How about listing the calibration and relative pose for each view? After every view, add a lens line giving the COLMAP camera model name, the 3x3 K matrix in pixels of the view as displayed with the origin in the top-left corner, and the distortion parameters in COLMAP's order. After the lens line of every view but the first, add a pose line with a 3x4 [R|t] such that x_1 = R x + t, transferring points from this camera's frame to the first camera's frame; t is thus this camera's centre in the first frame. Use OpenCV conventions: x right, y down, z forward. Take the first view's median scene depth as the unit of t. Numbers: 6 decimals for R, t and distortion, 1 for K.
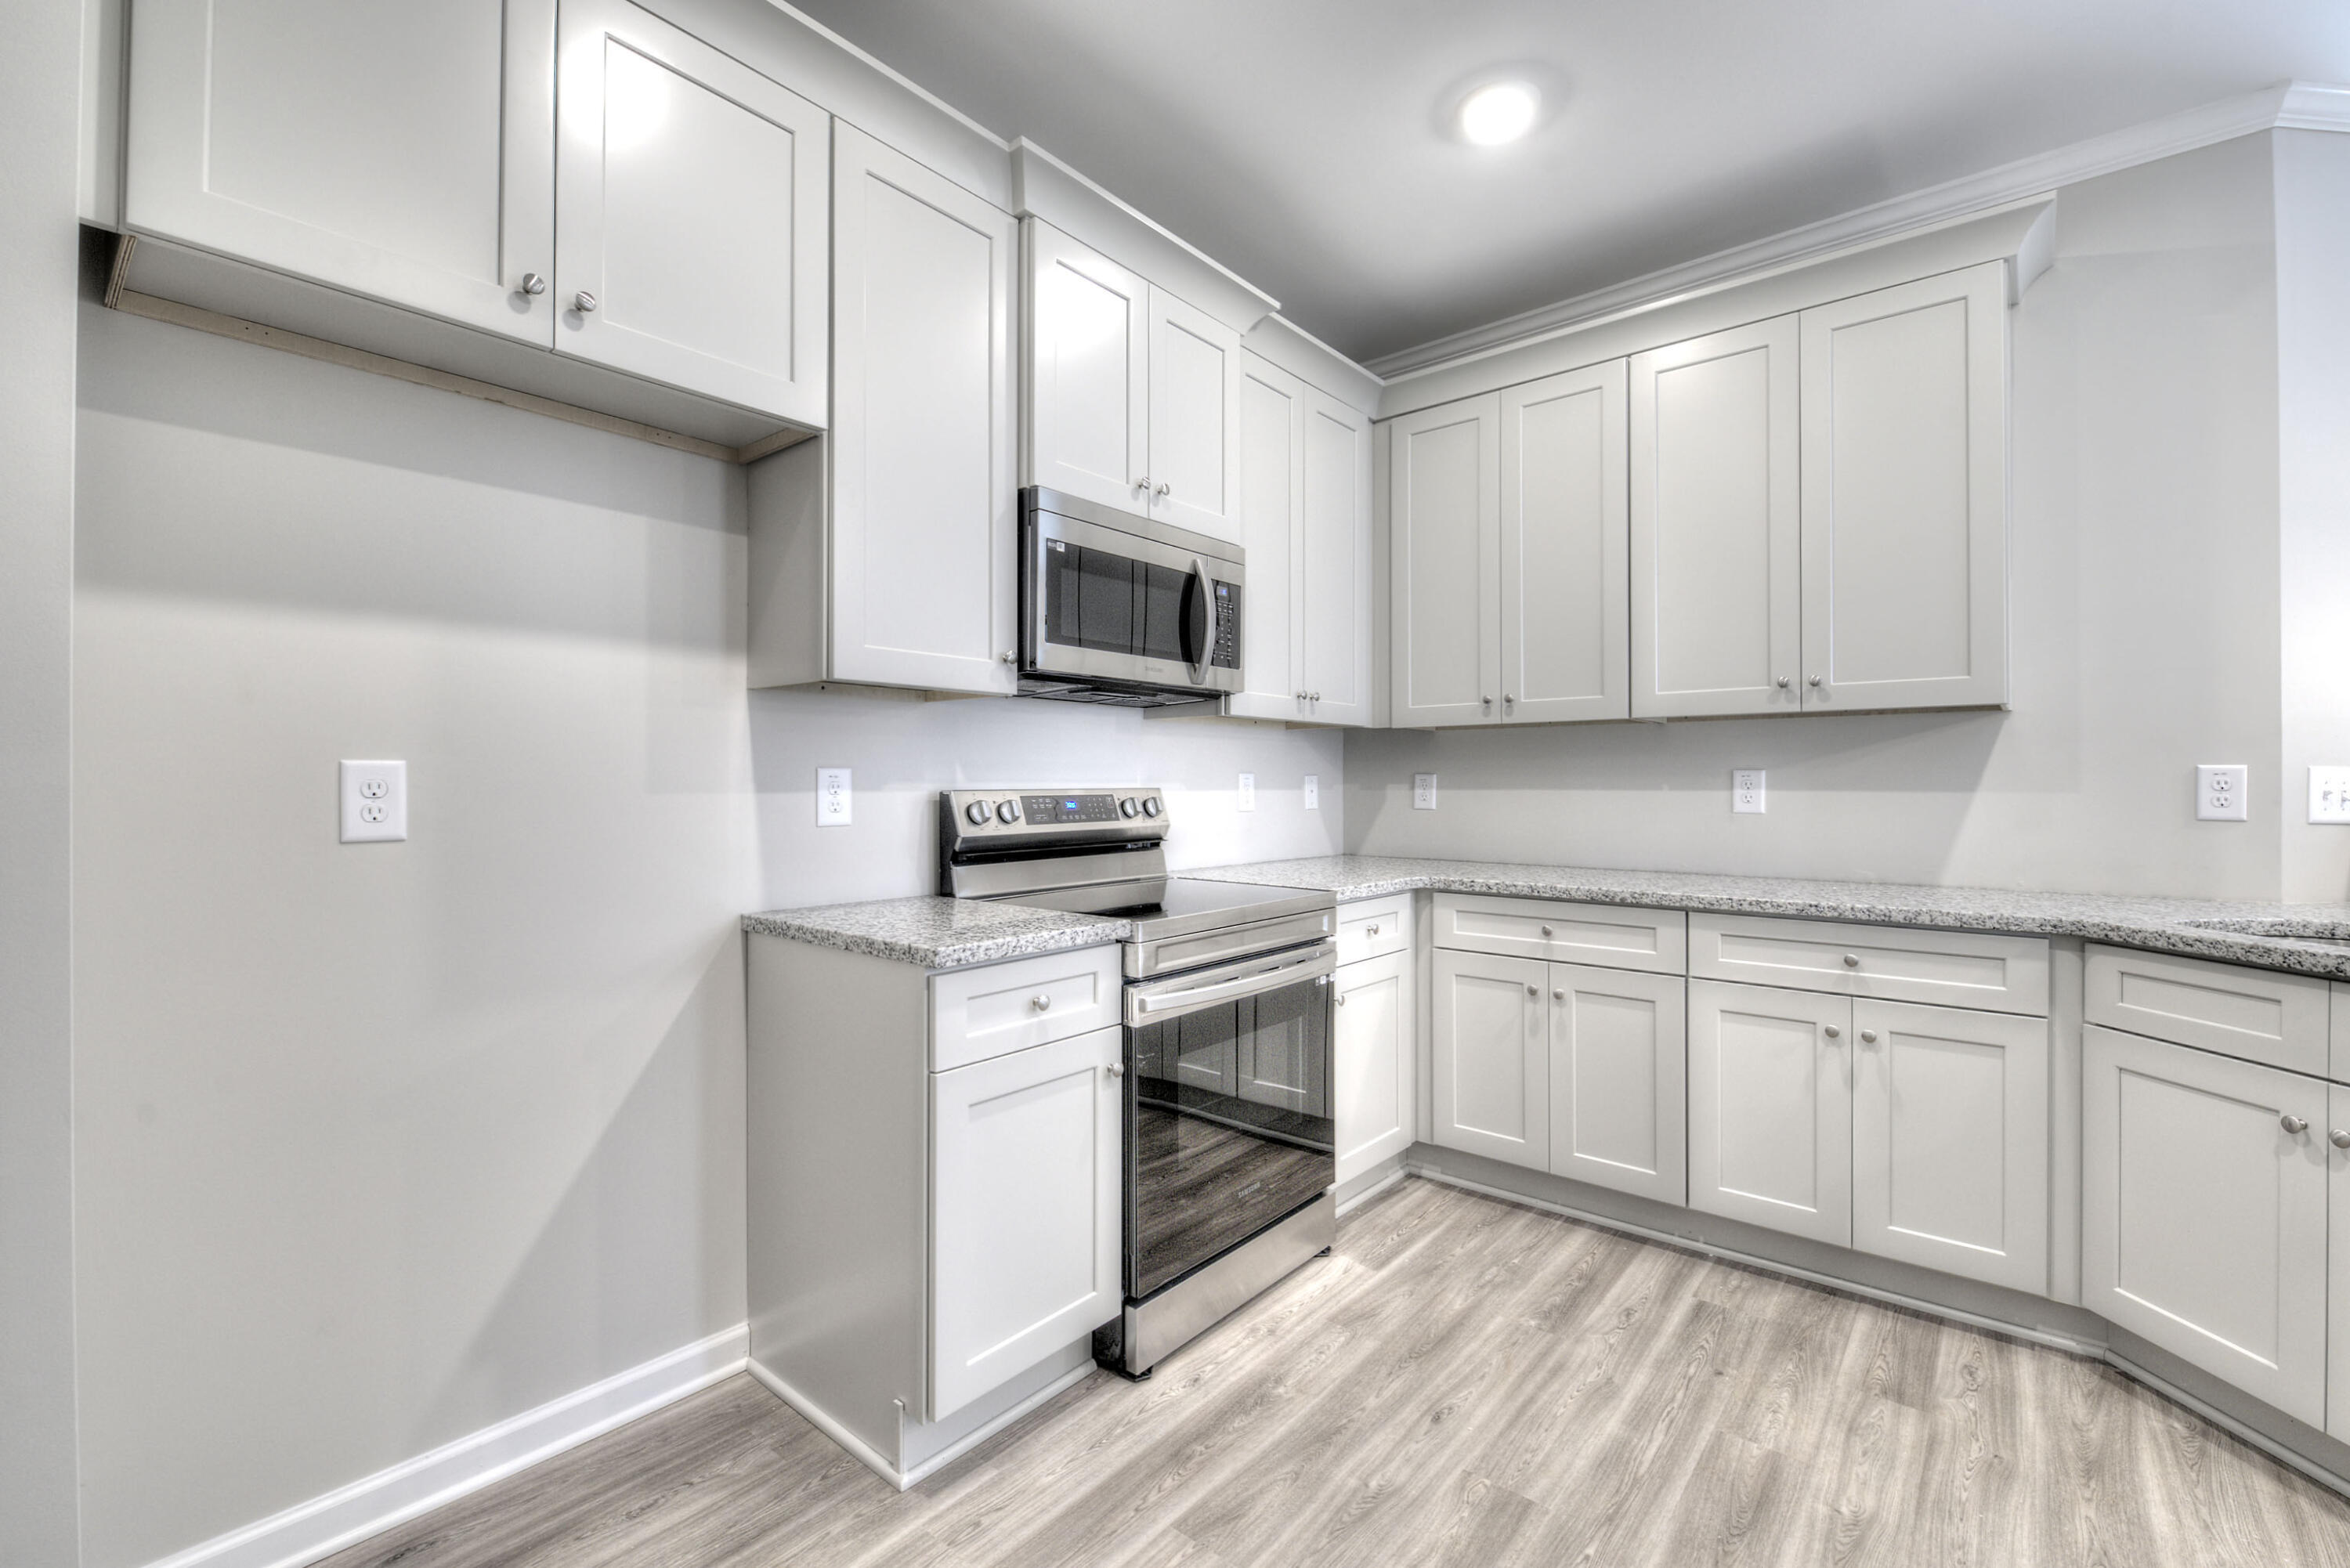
lens RADIAL K [[1002.5, 0, 1159.1], [0, 1002.5, 778.8], [0, 0, 1]] dist [-0.005986, -0.005249]
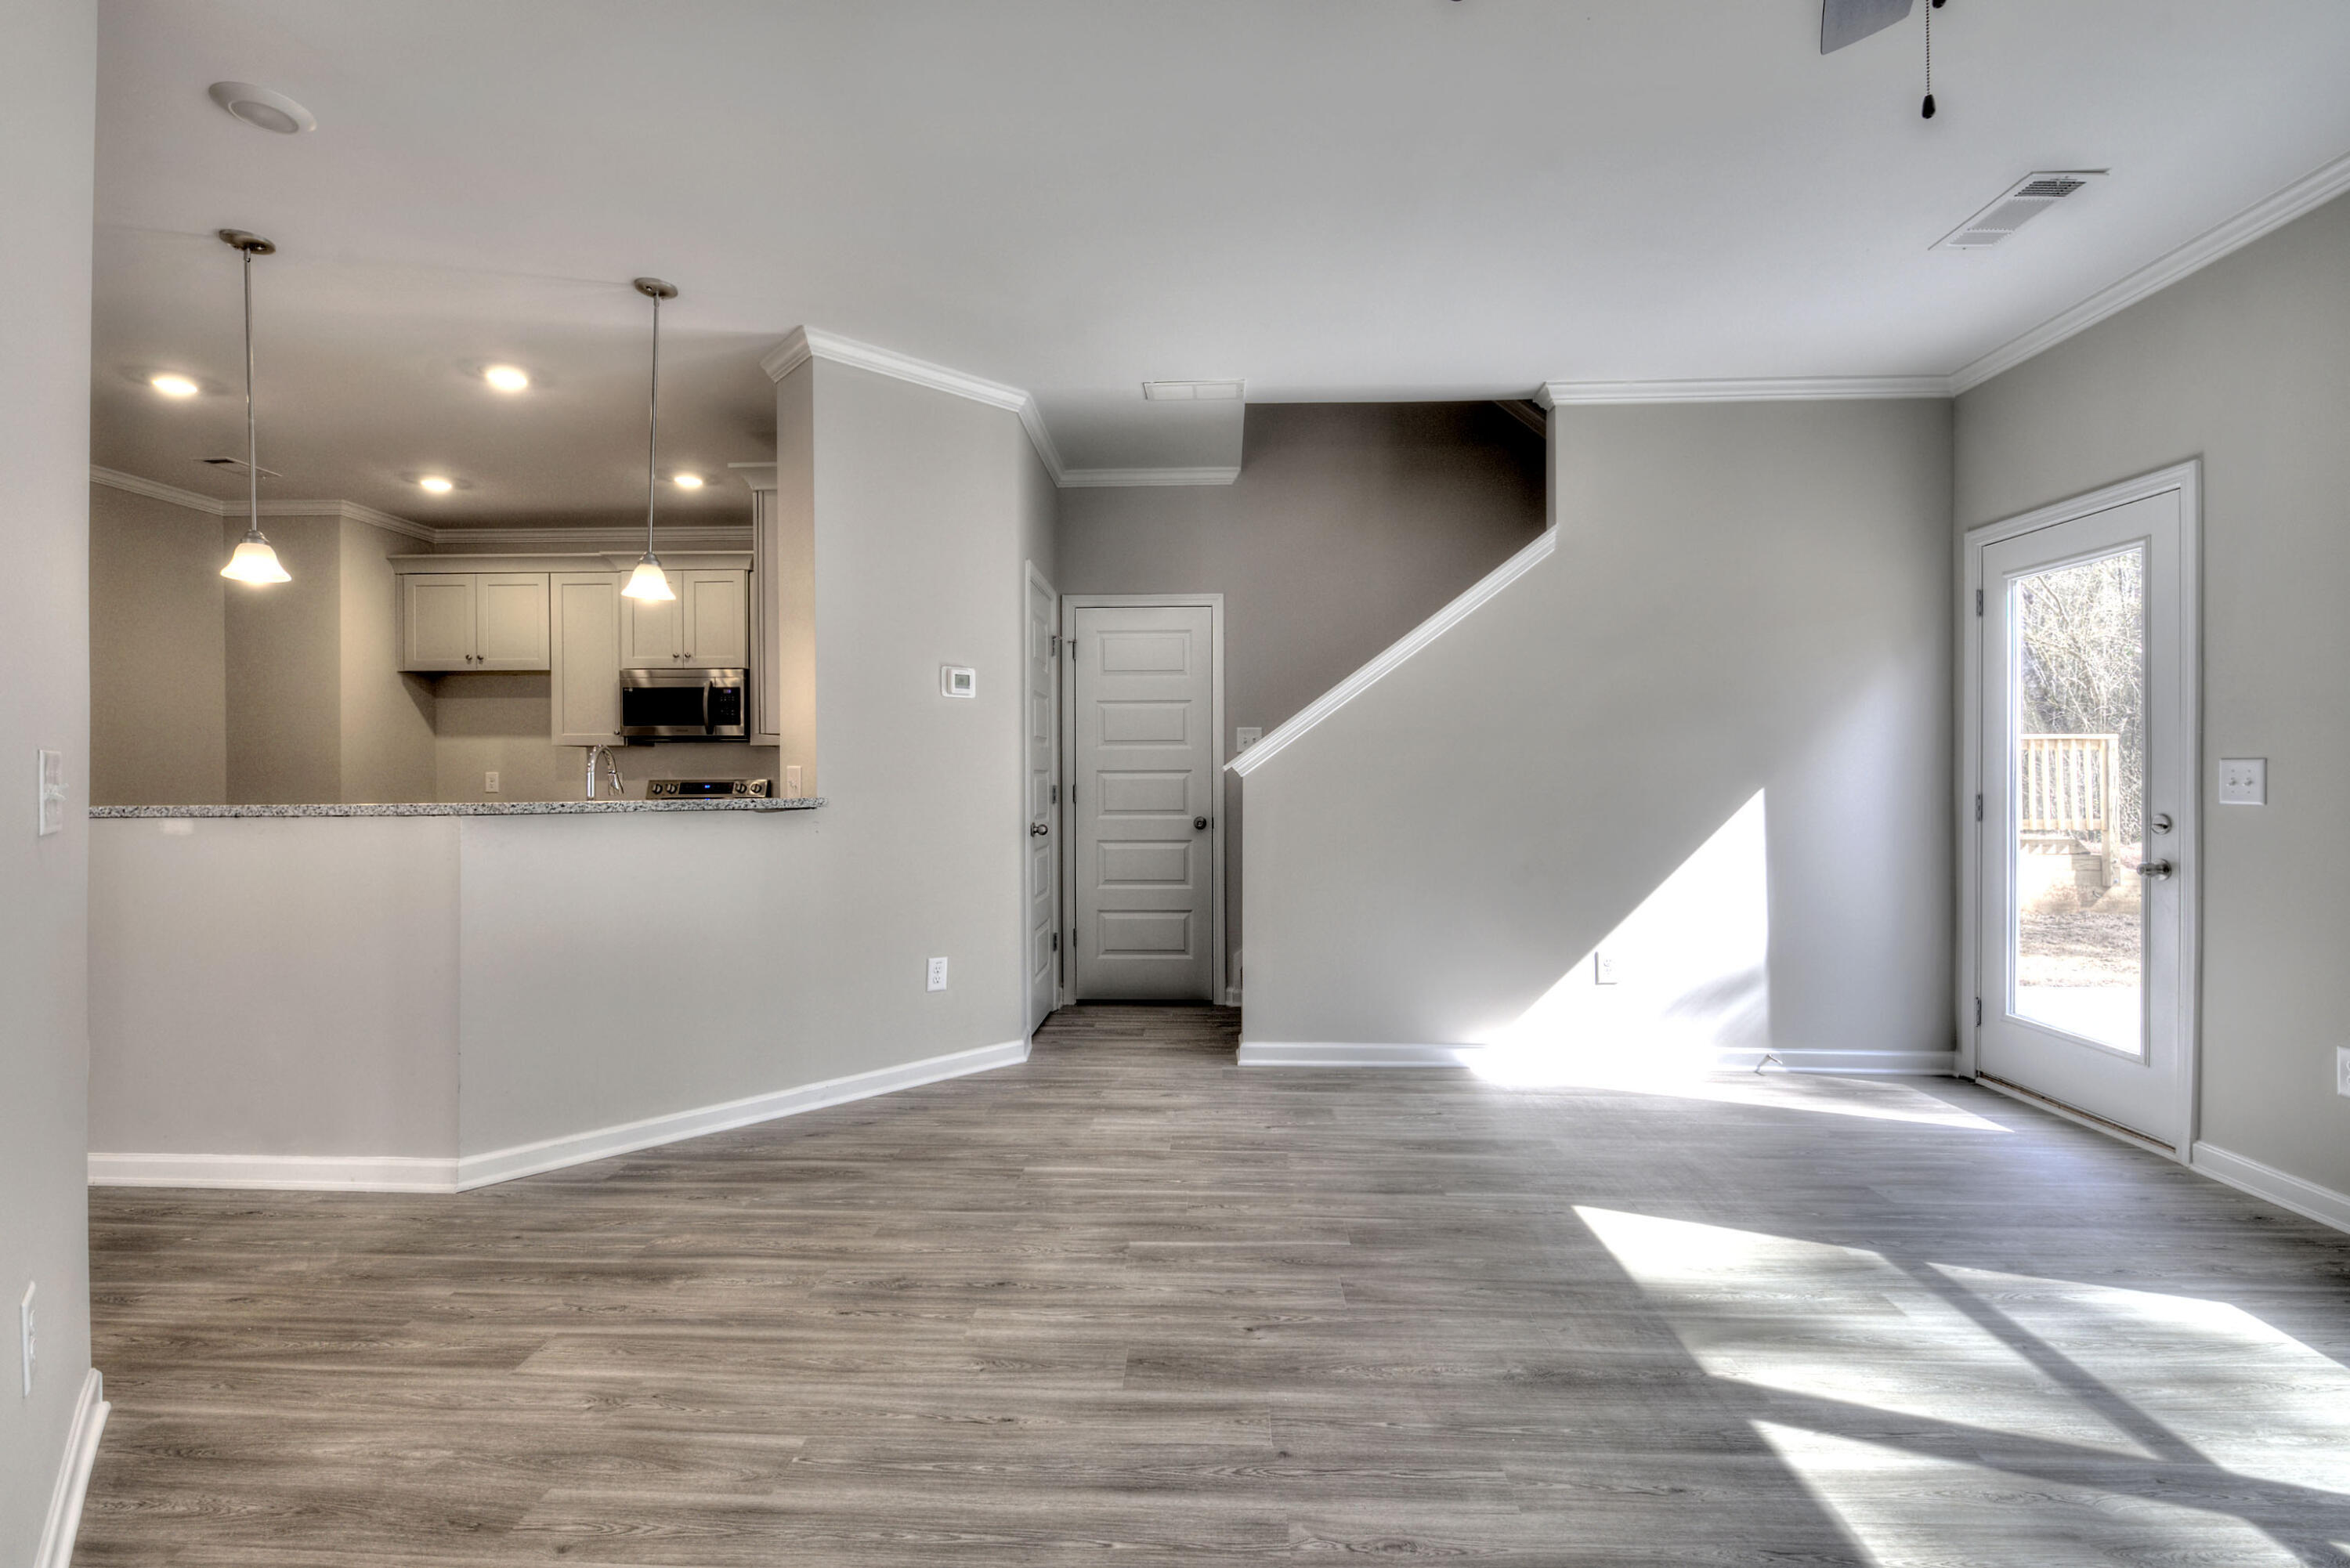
lens RADIAL K [[1002.5, 0, 1179.8], [0, 1002.5, 789.7], [0, 0, 1]] dist [-0.005986, -0.005249]
pose [[0.623423, 0.006994, -0.781853, 2.938995], [0.006428, 0.999880, 0.014070, 0.010408], [0.781858, -0.013797, 0.623303, 0.467198]]
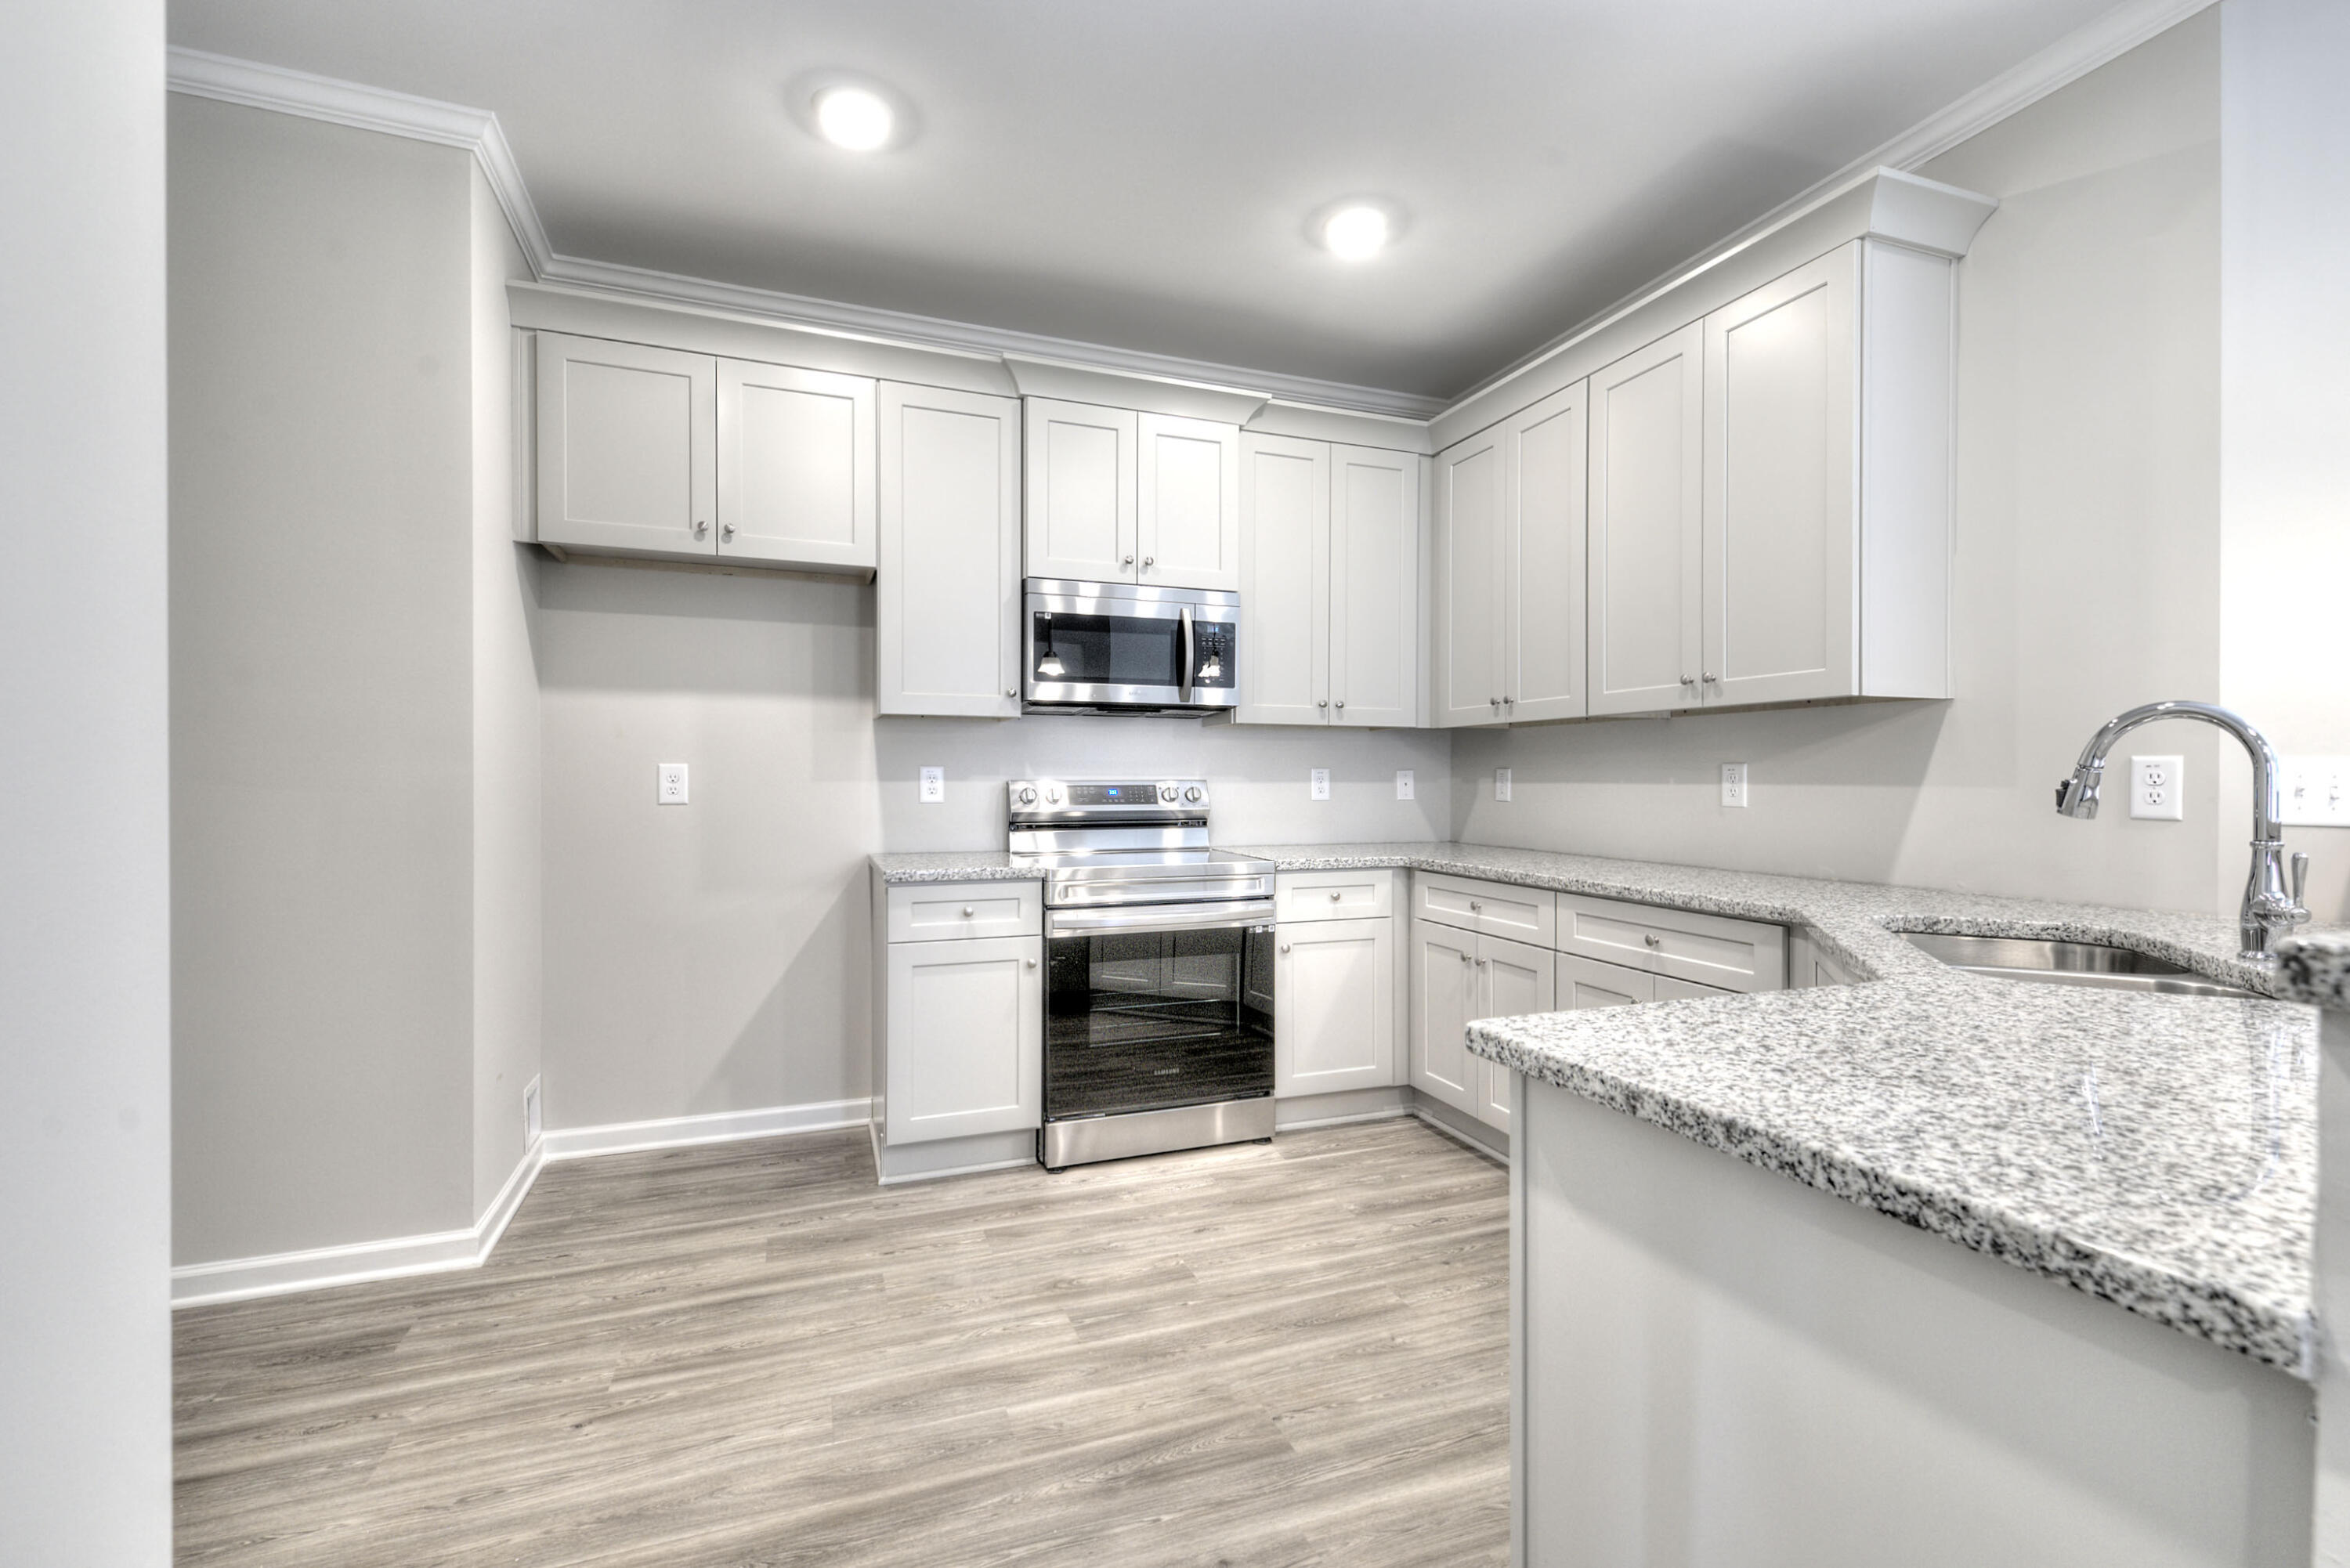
lens RADIAL K [[1002.5, 0, 1163.0], [0, 1002.5, 781.4], [0, 0, 1]] dist [-0.005986, -0.005249]
pose [[0.871497, 0.002770, -0.490393, 0.762772], [0.000727, 0.999976, 0.006940, 0.002176], [0.490401, -0.006405, 0.871474, -0.200267]]
